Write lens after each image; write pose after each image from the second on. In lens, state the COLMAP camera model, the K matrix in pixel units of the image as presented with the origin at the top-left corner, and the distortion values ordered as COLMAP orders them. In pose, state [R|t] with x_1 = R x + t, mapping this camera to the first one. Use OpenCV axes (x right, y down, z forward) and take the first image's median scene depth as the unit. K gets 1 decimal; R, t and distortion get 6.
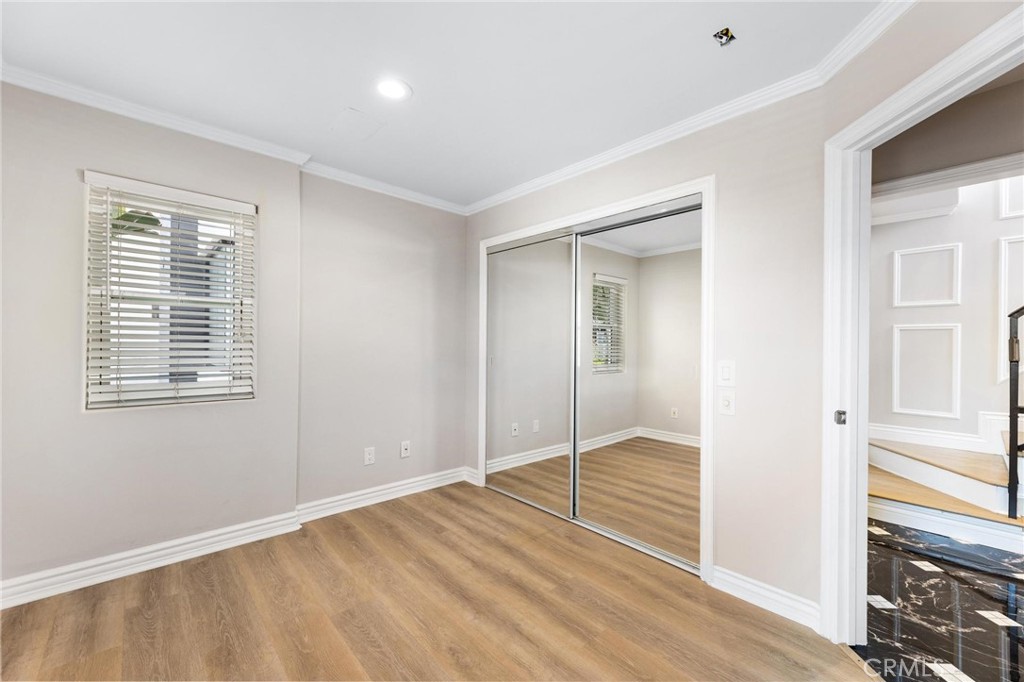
lens RADIAL K [[411.9, 0, 517.7], [0, 411.9, 342.6], [0, 0, 1]] dist [0.001631, 0.000203]
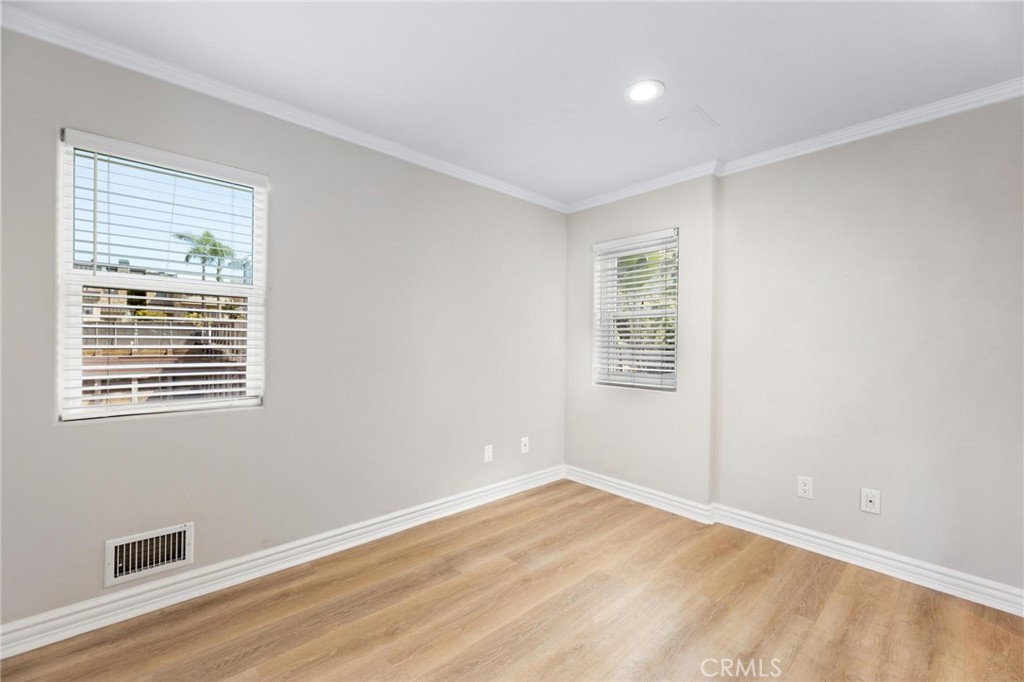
lens RADIAL K [[427.2, 0, 516.6], [0, 427.2, 342.2], [0, 0, 1]] dist [-0.003321, -0.000403]
pose [[0.000630, -0.006050, -0.999982, 0.558285], [-0.010345, 0.999928, -0.006056, 0.006352], [0.999946, 0.010348, 0.000567, 0.526325]]
